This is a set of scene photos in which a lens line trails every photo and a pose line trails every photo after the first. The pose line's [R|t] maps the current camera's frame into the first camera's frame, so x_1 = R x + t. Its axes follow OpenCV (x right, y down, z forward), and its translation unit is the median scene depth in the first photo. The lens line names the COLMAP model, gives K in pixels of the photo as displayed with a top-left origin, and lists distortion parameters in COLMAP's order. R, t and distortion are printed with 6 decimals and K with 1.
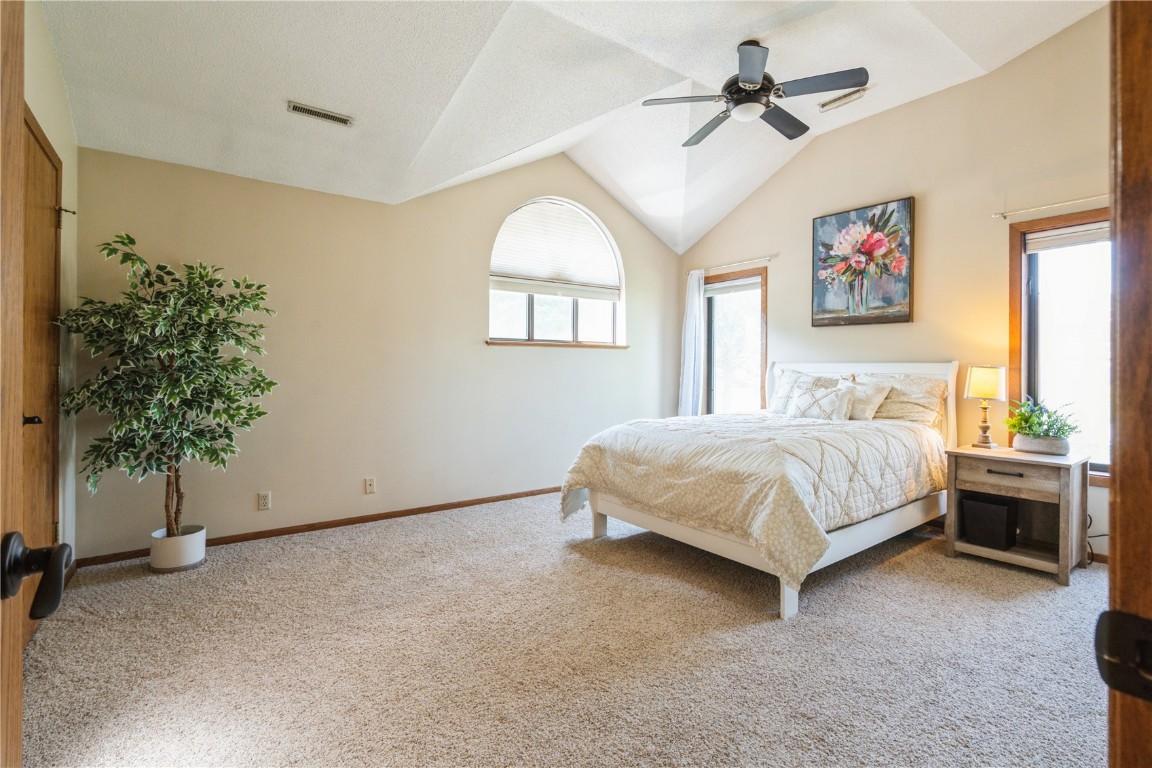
lens RADIAL K [[521.1, 0, 574.5], [0, 521.1, 375.8], [0, 0, 1]] dist [-0.005067, 0.002649]
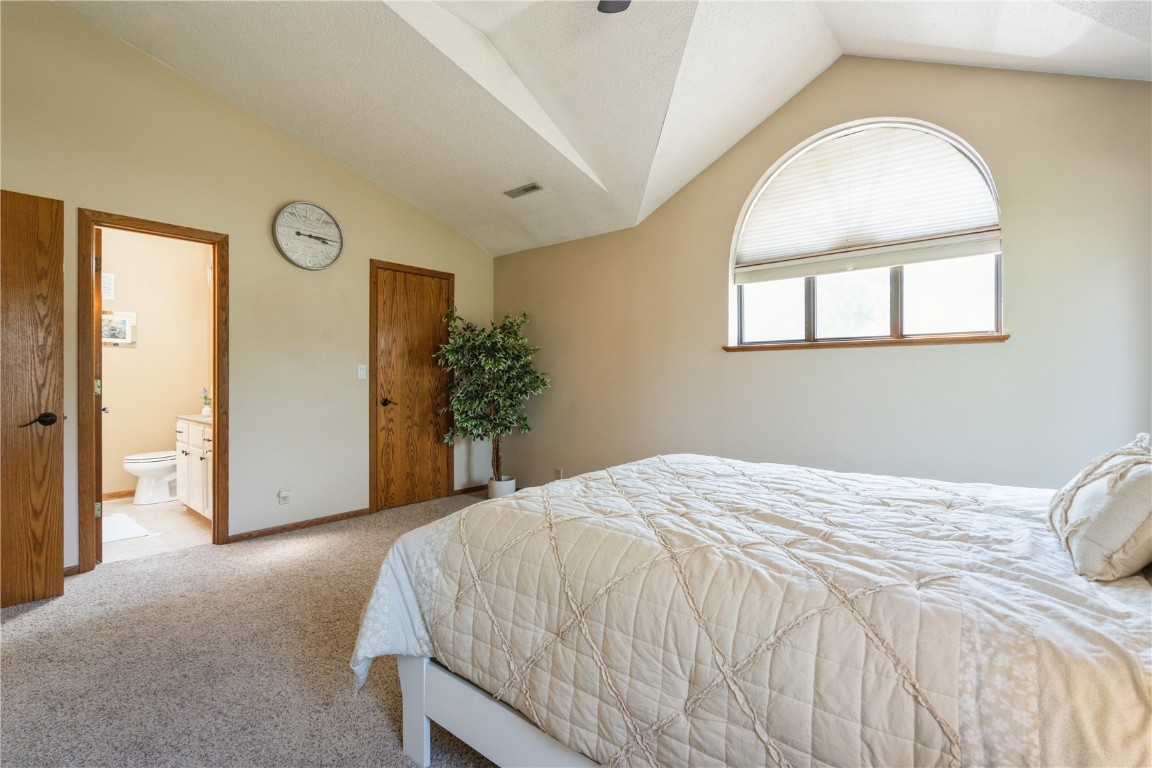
lens RADIAL K [[521.1, 0, 575.7], [0, 521.1, 377.7], [0, 0, 1]] dist [-0.005067, 0.002649]
pose [[0.251481, -0.000107, -0.967862, 0.532140], [-0.011109, 0.999934, -0.002997, -0.011395], [0.967799, 0.011506, 0.251463, 0.502318]]
